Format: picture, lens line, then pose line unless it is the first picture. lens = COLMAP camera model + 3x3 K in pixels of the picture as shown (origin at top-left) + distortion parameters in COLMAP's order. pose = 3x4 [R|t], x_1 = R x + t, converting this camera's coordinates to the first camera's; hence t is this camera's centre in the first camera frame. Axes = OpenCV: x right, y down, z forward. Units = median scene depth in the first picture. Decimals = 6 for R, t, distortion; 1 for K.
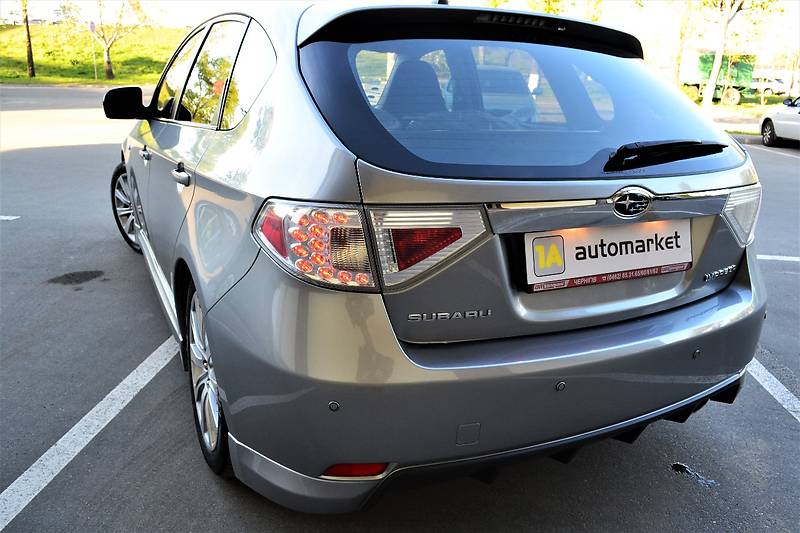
lens RADIAL K [[649.8, 0, 400.0], [0, 649.8, 266.5], [0, 0, 1]] dist [-0.092805, 0.021030]
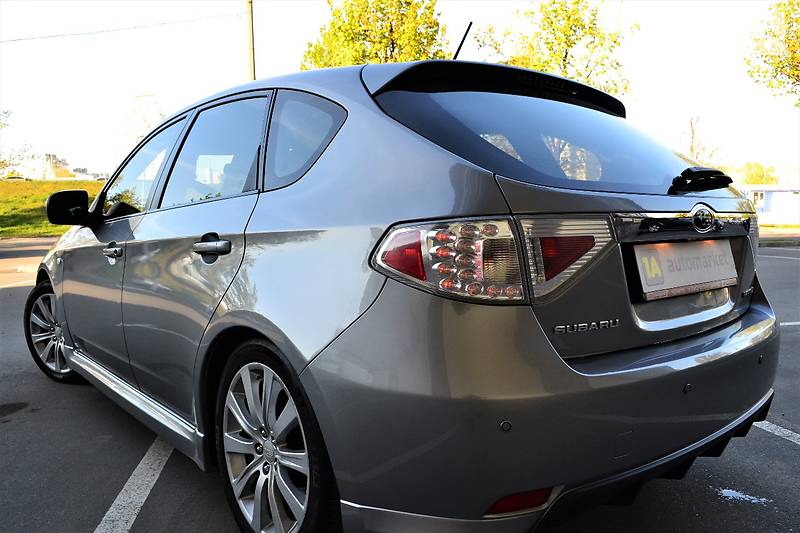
lens RADIAL K [[642.1, 0, 400.0], [0, 642.1, 266.5], [0, 0, 1]] dist [-0.000426, -0.128200]
pose [[0.974813, -0.070010, 0.211751, -0.315698], [0.111187, 0.975605, -0.189296, 0.108695], [-0.193333, 0.208072, 0.958816, 0.063227]]
